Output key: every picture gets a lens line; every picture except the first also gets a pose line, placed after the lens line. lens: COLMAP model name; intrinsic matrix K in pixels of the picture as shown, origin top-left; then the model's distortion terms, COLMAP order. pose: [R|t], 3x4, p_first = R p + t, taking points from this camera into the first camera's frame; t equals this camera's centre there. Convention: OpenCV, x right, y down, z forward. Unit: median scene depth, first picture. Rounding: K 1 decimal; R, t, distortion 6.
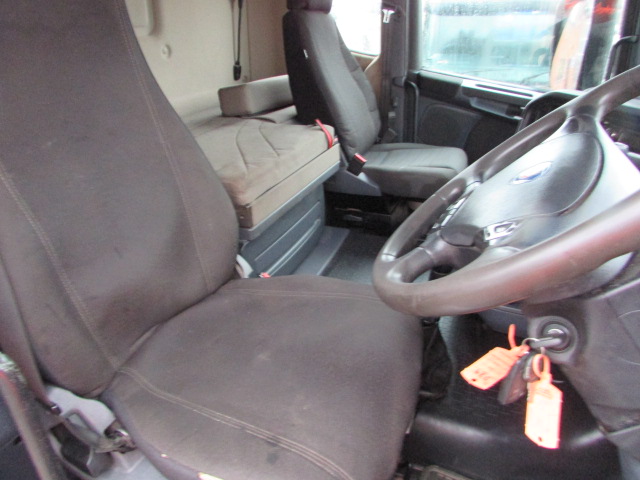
lens RADIAL K [[440.9, 0, 322.6], [0, 440.9, 237.9], [0, 0, 1]] dist [-0.038510, -0.000304]
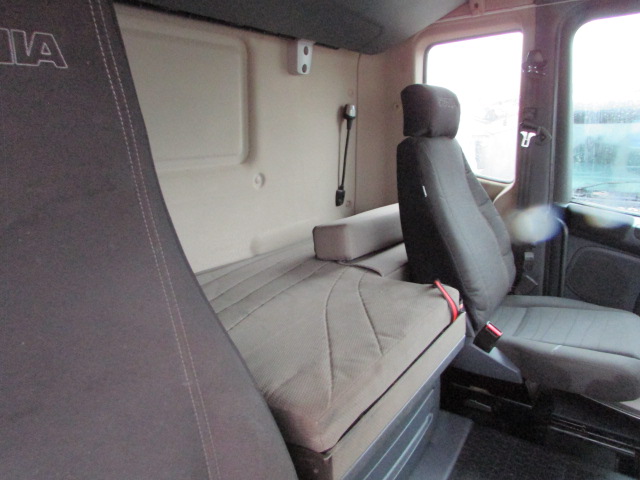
lens RADIAL K [[442.7, 0, 320.0], [0, 442.7, 240.0], [0, 0, 1]] dist [-0.034609, 0.006014]
pose [[0.971451, 0.048754, -0.232178, -0.029311], [-0.095441, 0.976283, -0.194328, -0.146730], [0.217197, 0.210939, 0.953063, 0.201991]]
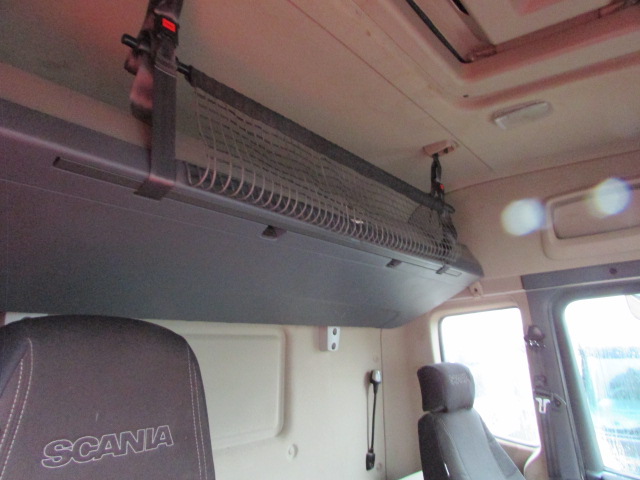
lens RADIAL K [[442.7, 0, 320.0], [0, 442.7, 240.0], [0, 0, 1]] dist [-0.034609, 0.006014]
pose [[0.951429, -0.096337, -0.292408, 0.015215], [-0.116272, 0.767002, -0.631021, -0.182608], [0.285068, 0.634371, 0.718547, 0.052412]]
